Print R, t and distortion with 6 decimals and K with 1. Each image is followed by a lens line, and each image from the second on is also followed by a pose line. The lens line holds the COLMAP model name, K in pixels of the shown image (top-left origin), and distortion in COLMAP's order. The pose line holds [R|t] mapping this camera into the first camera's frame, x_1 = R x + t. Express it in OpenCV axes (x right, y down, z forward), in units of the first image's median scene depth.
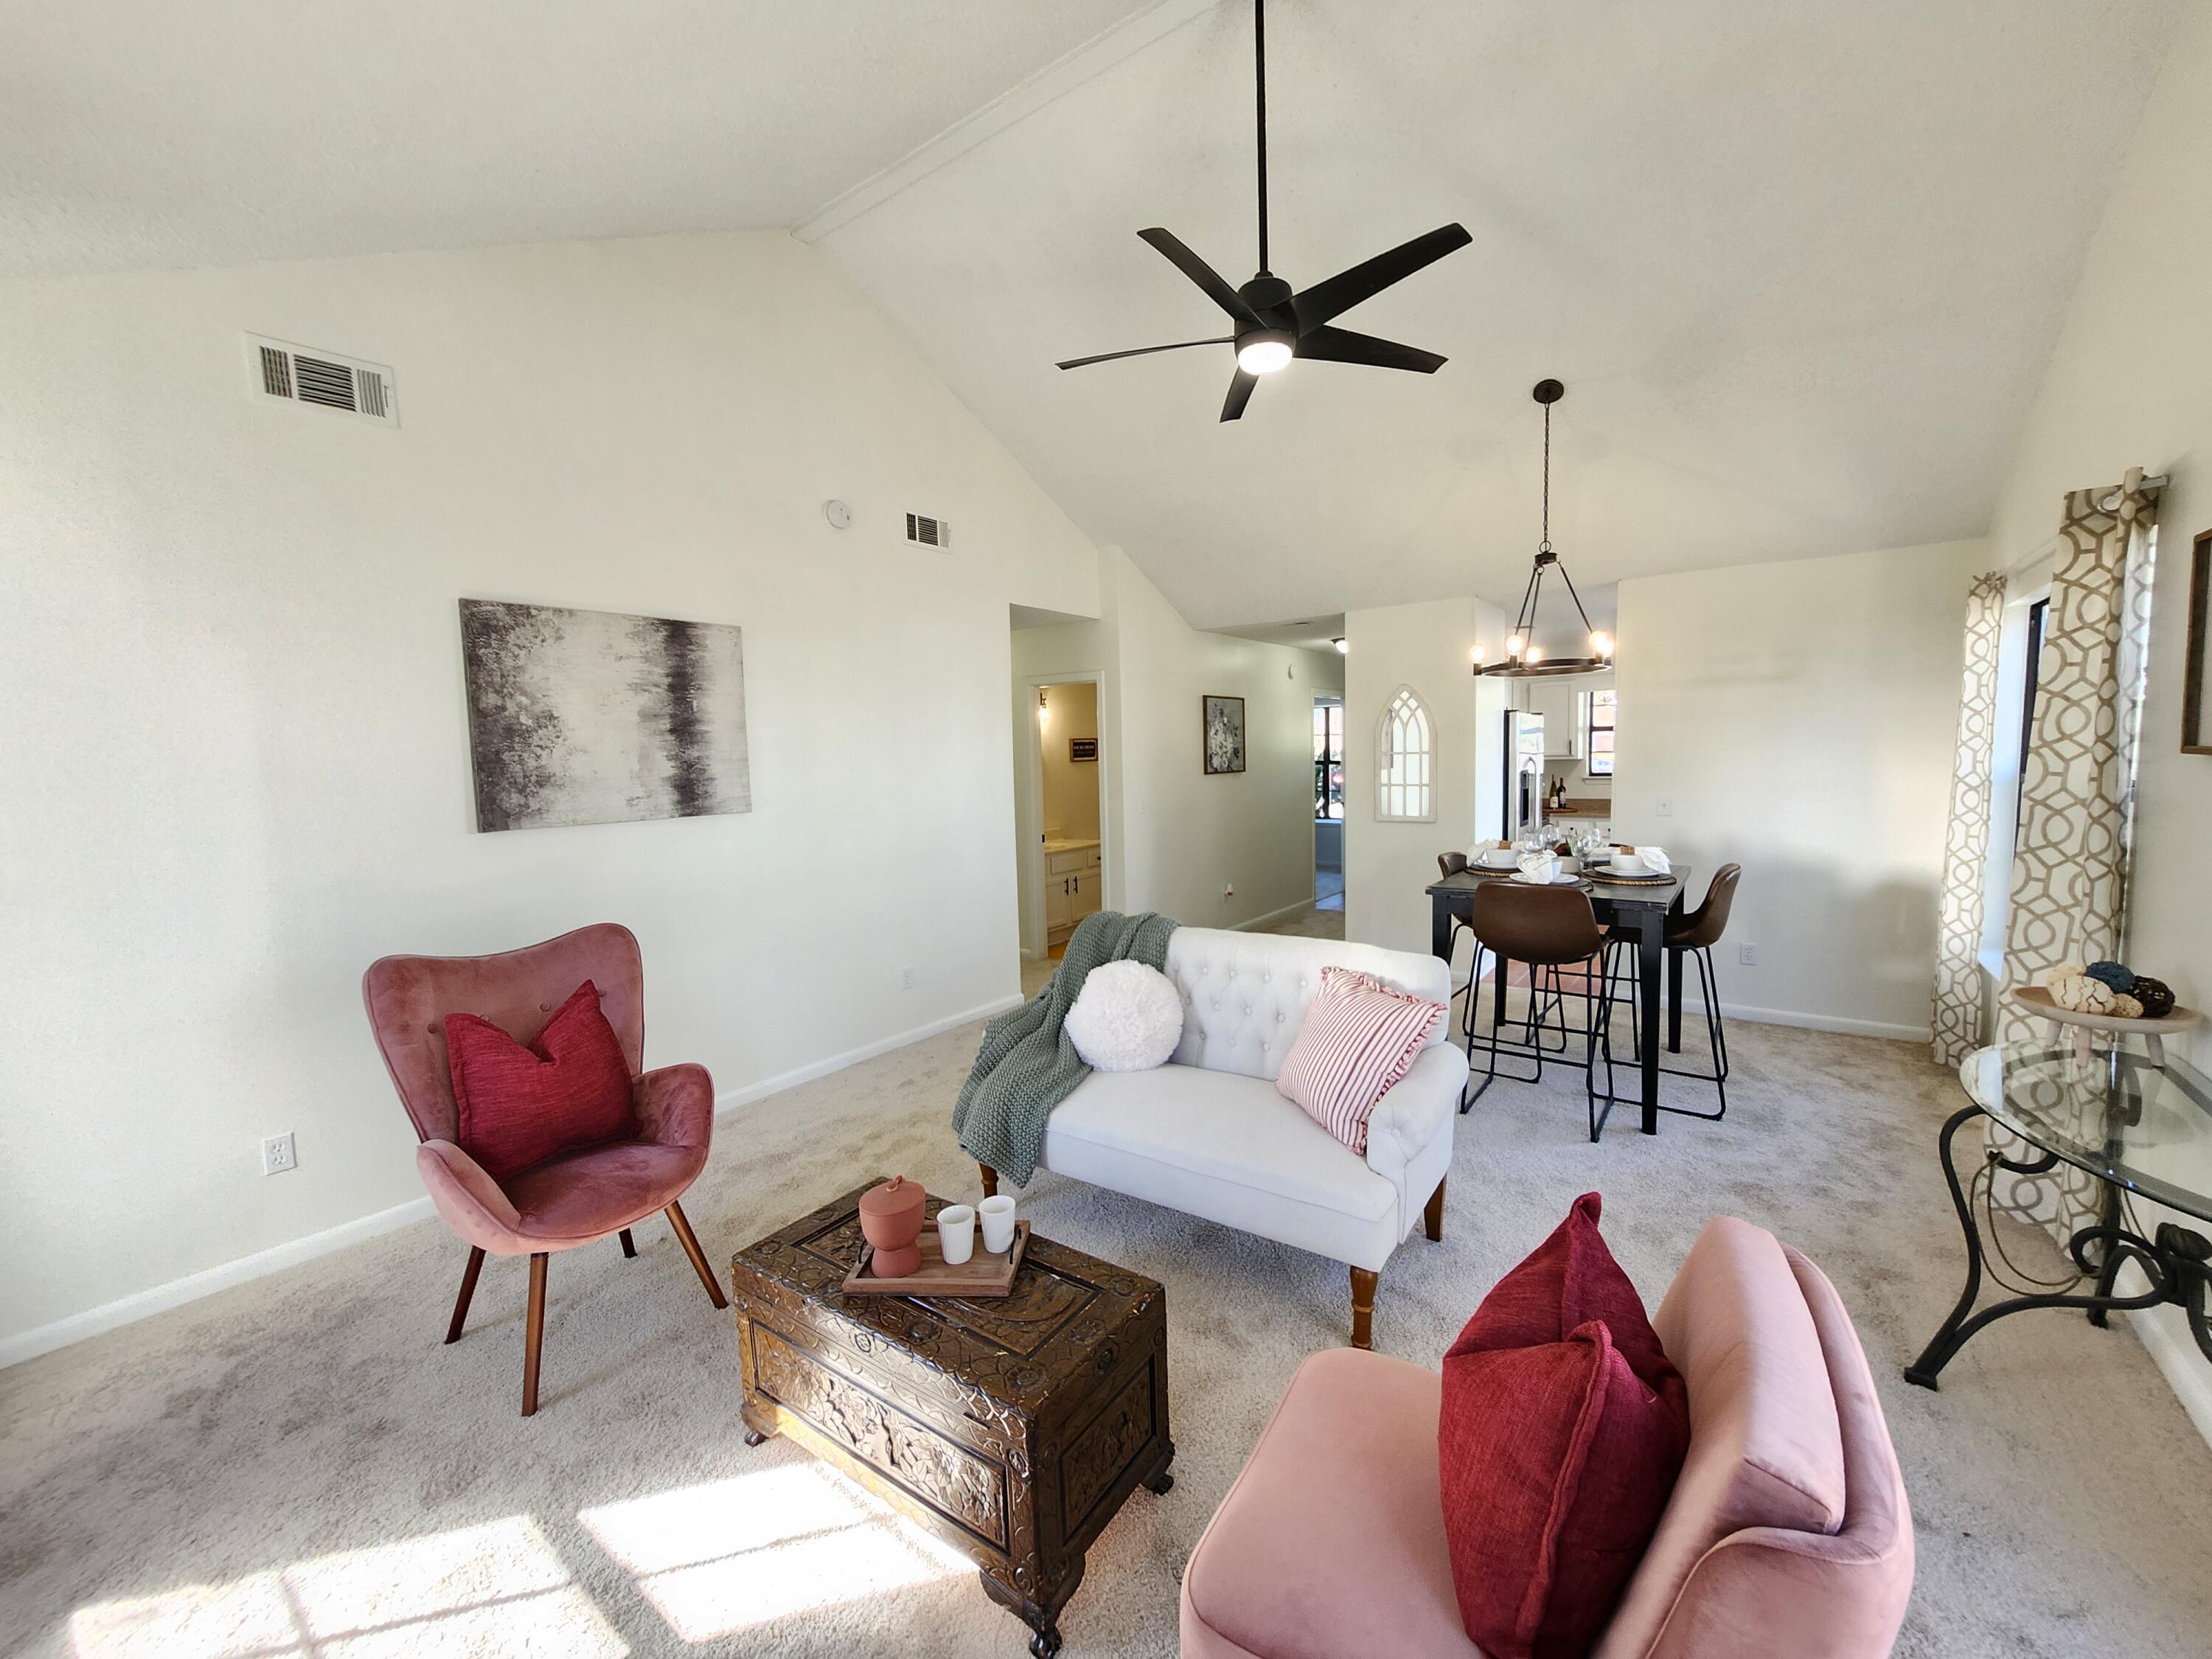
lens RADIAL K [[877.1, 0, 1157.4], [0, 877.1, 817.1], [0, 0, 1]] dist [-0.002118, 0.000092]
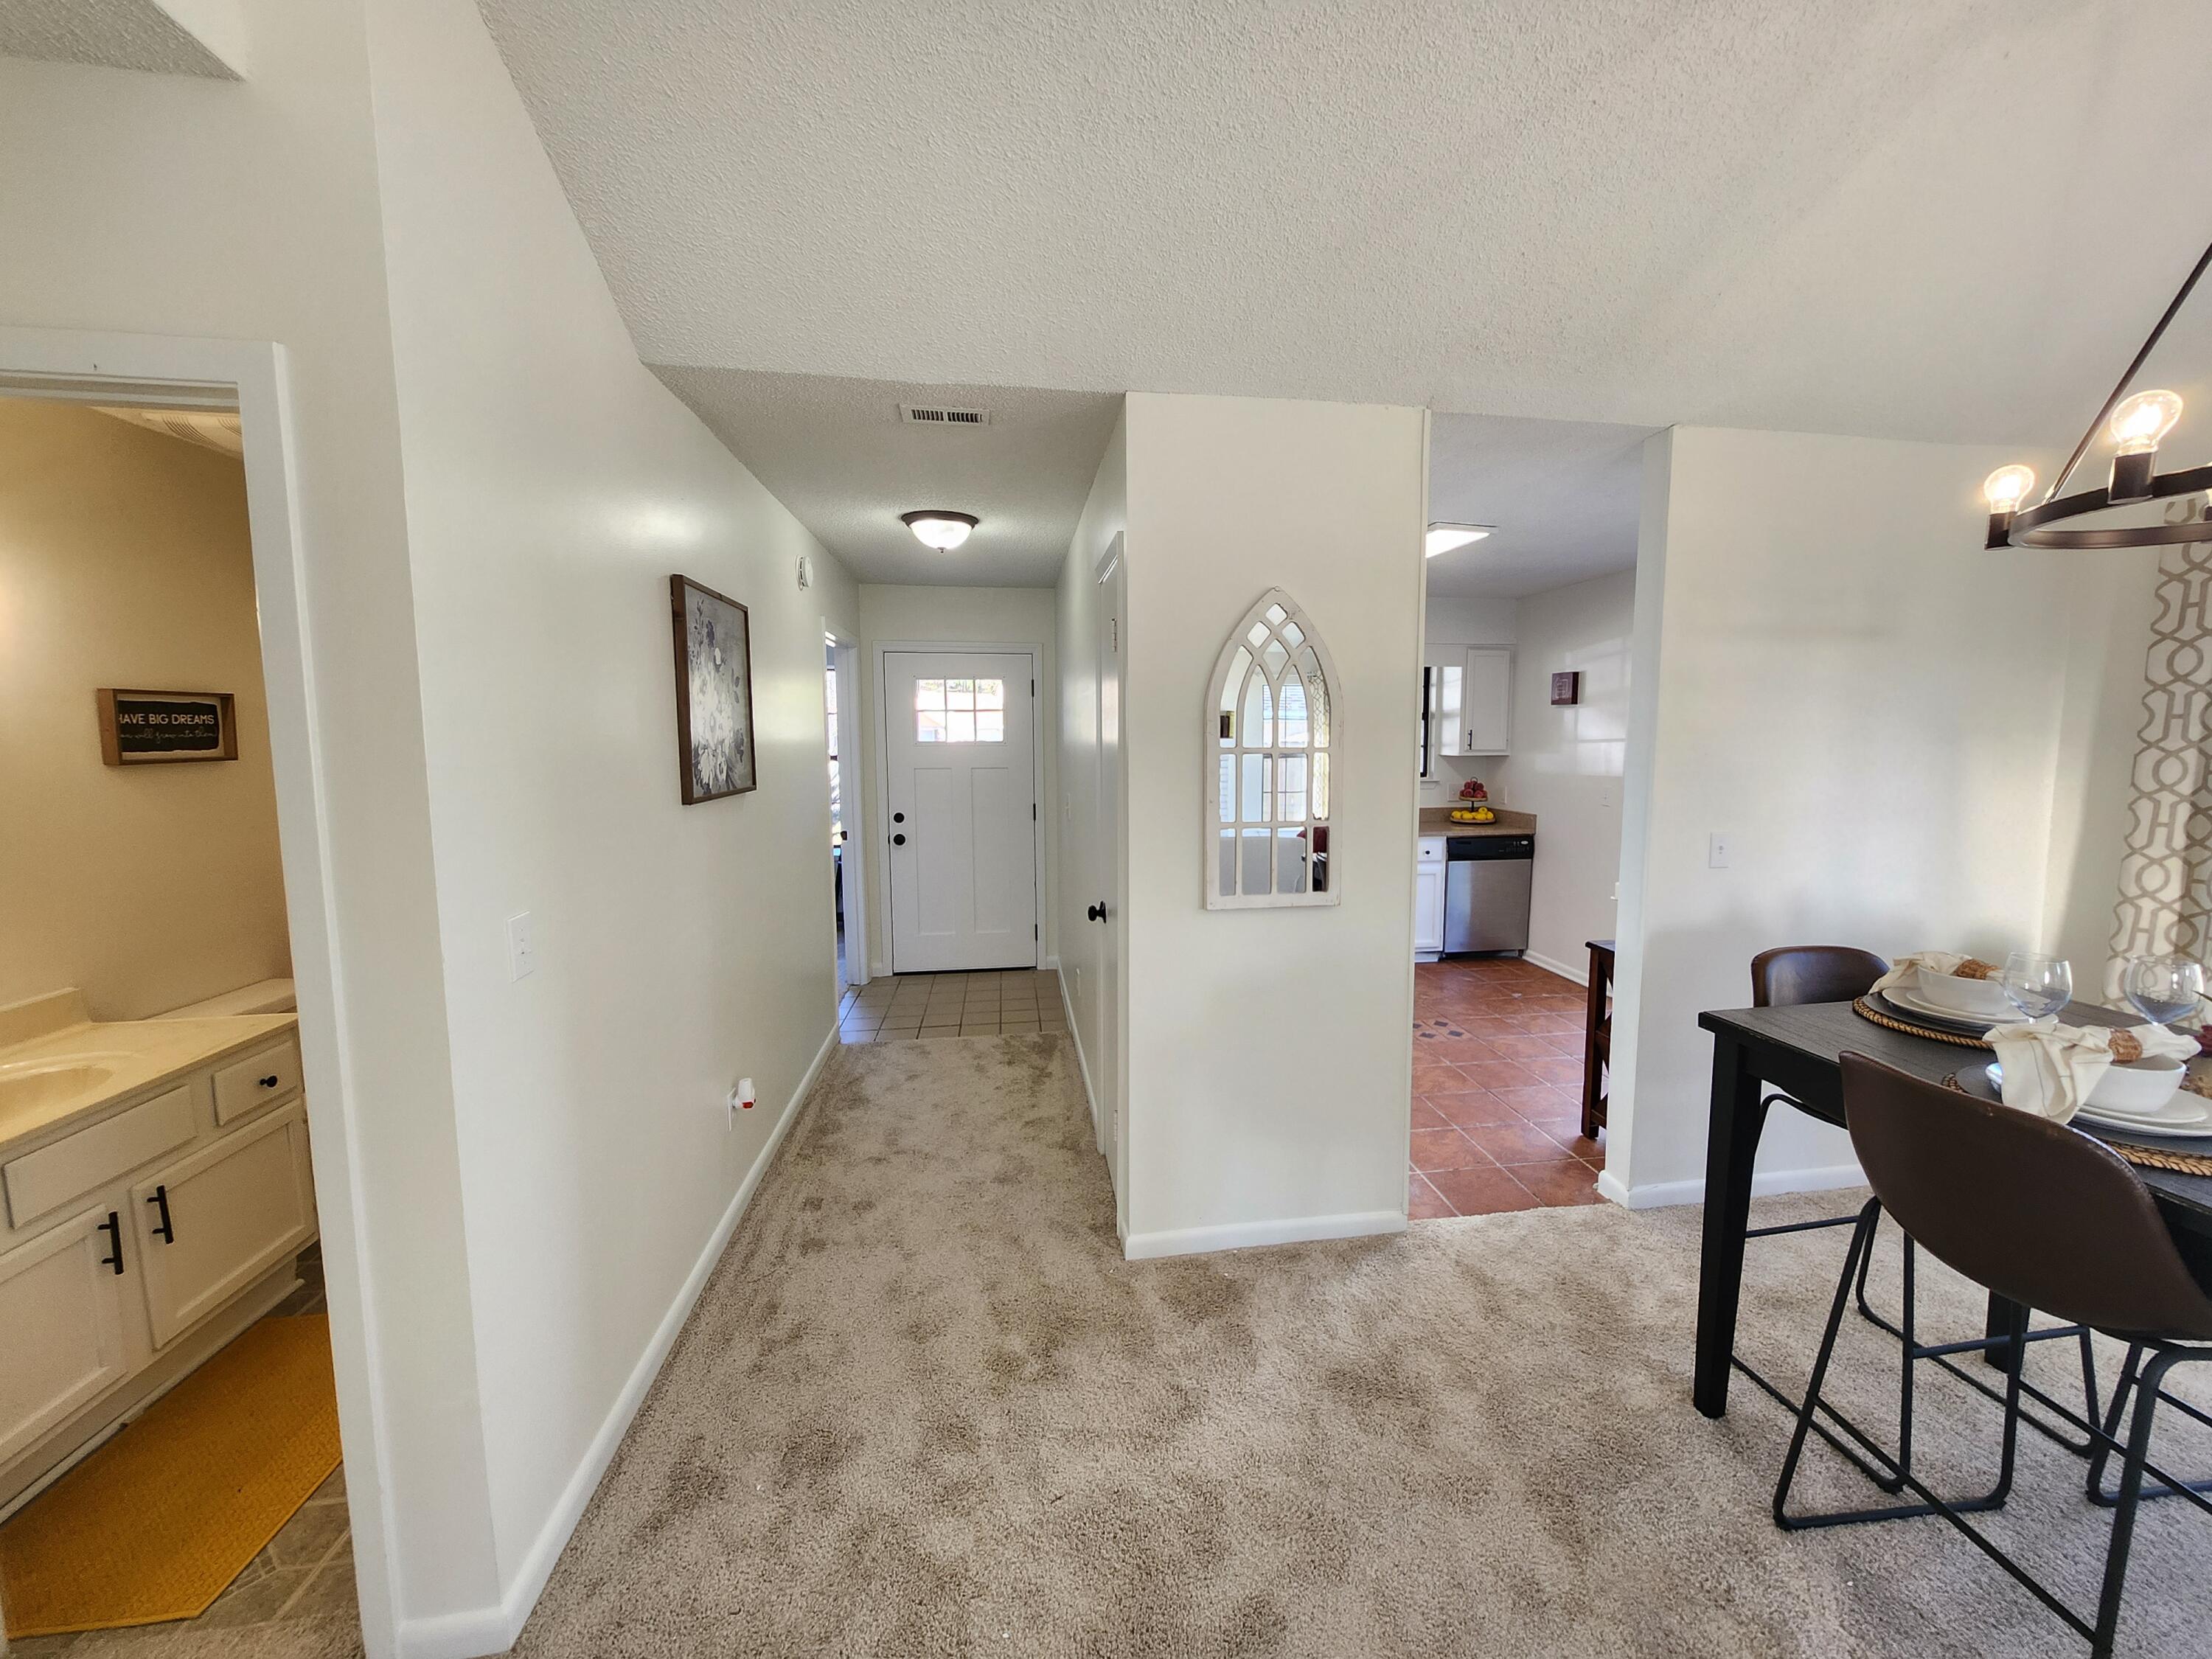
lens RADIAL K [[872.5, 0, 1145.9], [0, 872.5, 816.5], [0, 0, 1]] dist [-0.008990, 0.000254]
pose [[0.721346, -0.048347, 0.690886, -0.090698], [0.039774, 0.998806, 0.028367, -0.078720], [-0.691432, 0.007017, 0.722407, 1.052268]]
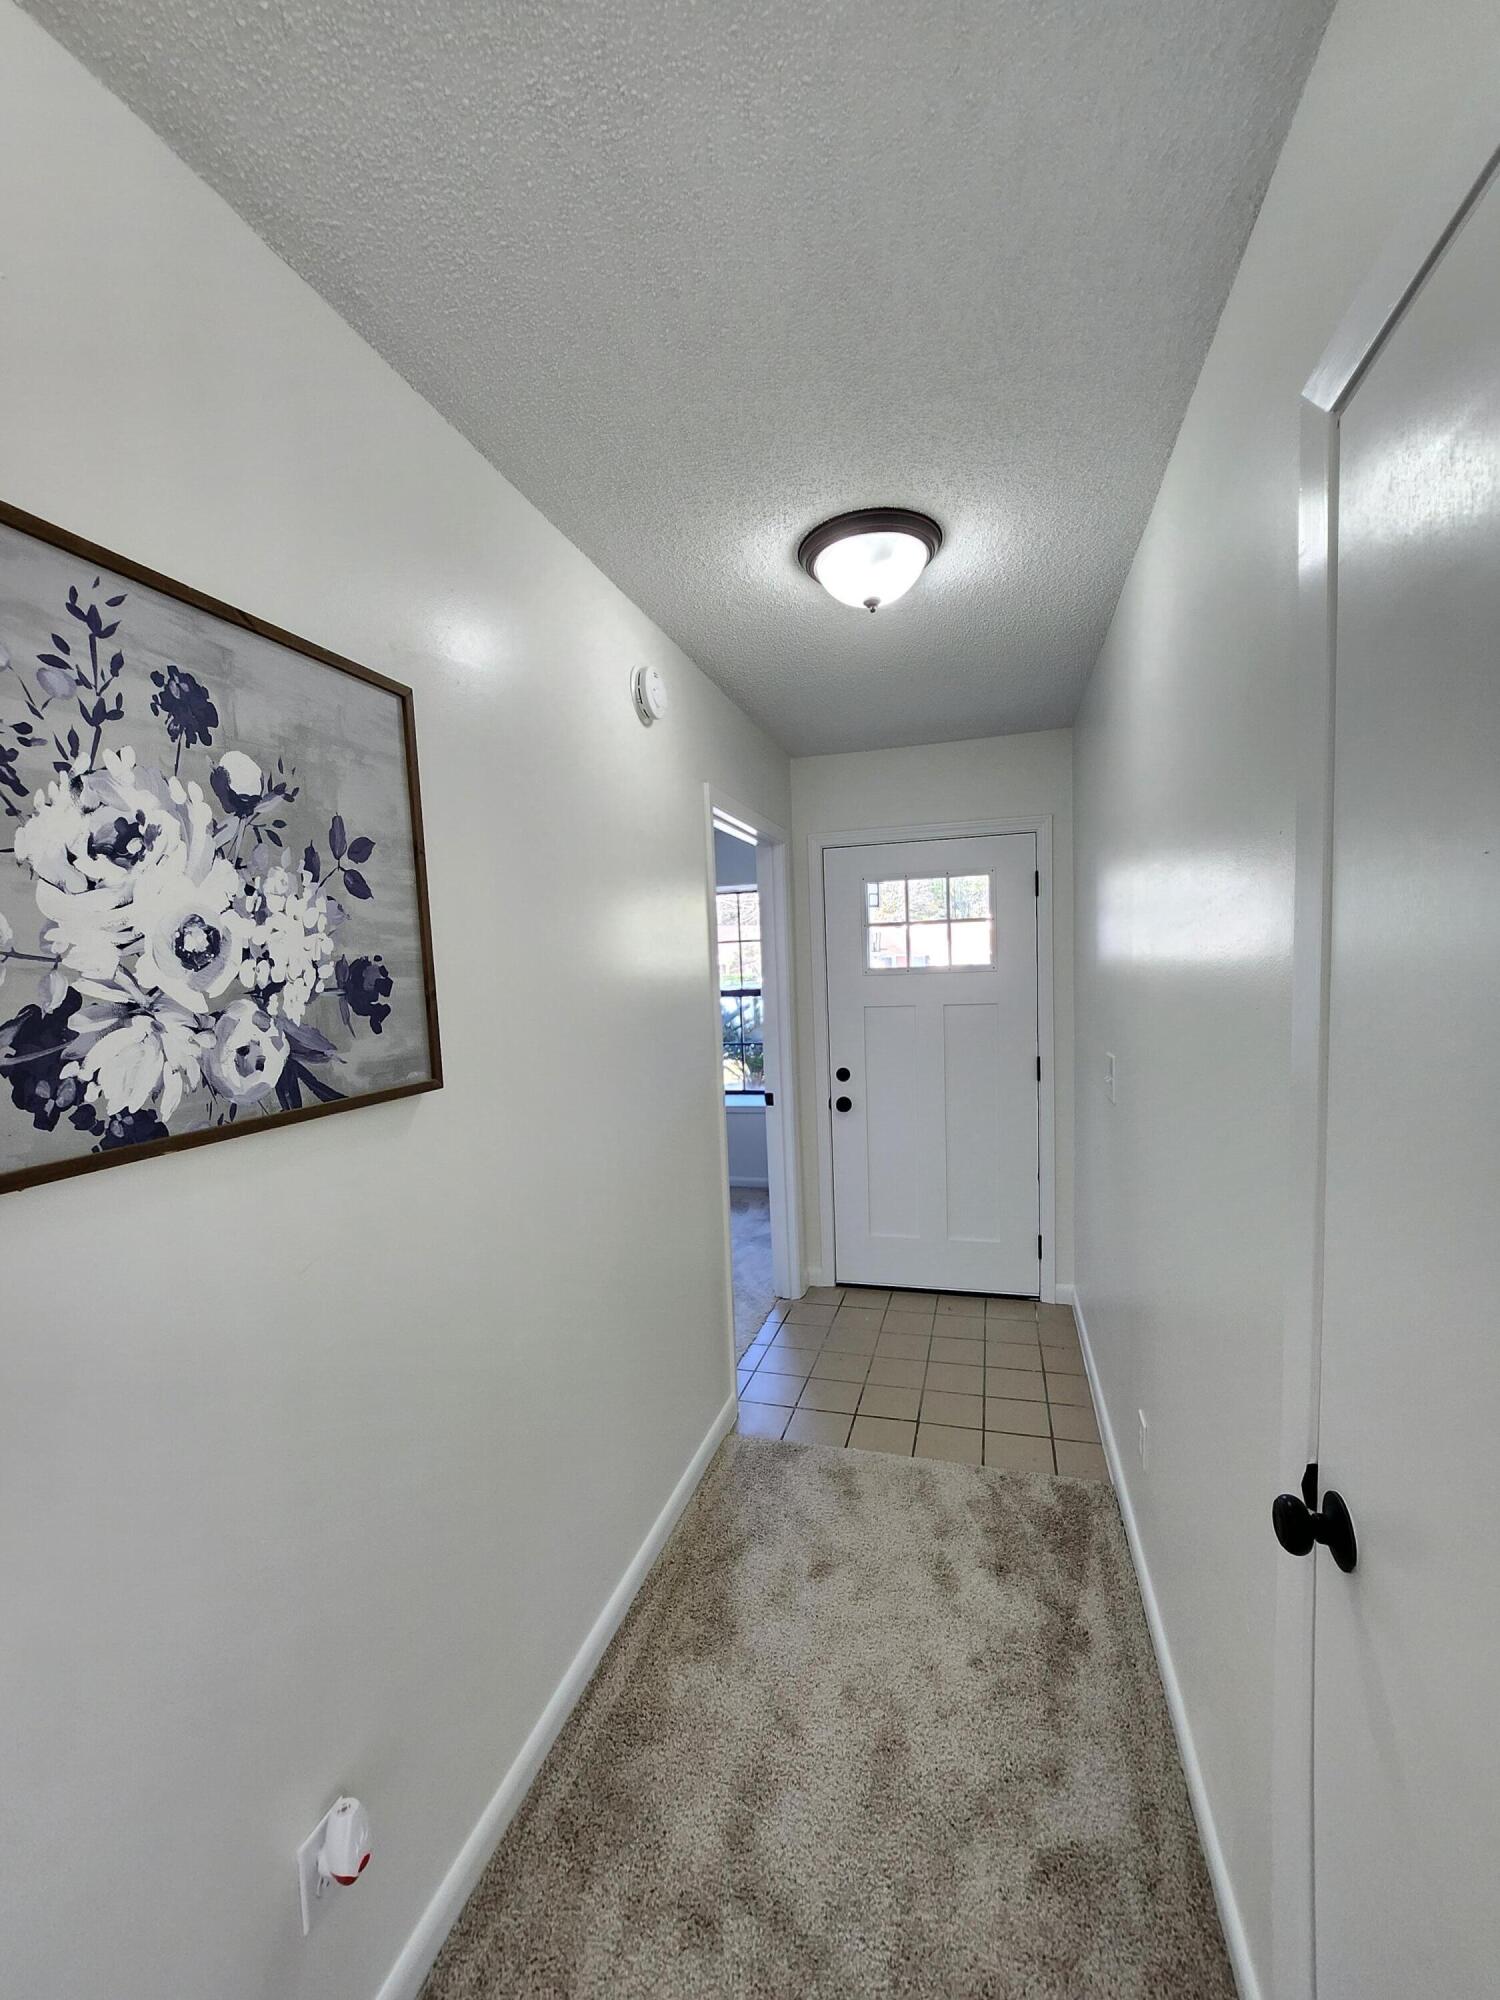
lens RADIAL K [[788.9, 0, 761.1], [0, 788.9, 1032.1], [0, 0, 1]] dist [-0.008990, 0.000254]
pose [[0.948476, -0.044049, 0.313774, 0.205417], [0.044211, 0.999000, 0.006602, -0.111869], [-0.313751, 0.007611, 0.949475, 1.481688]]
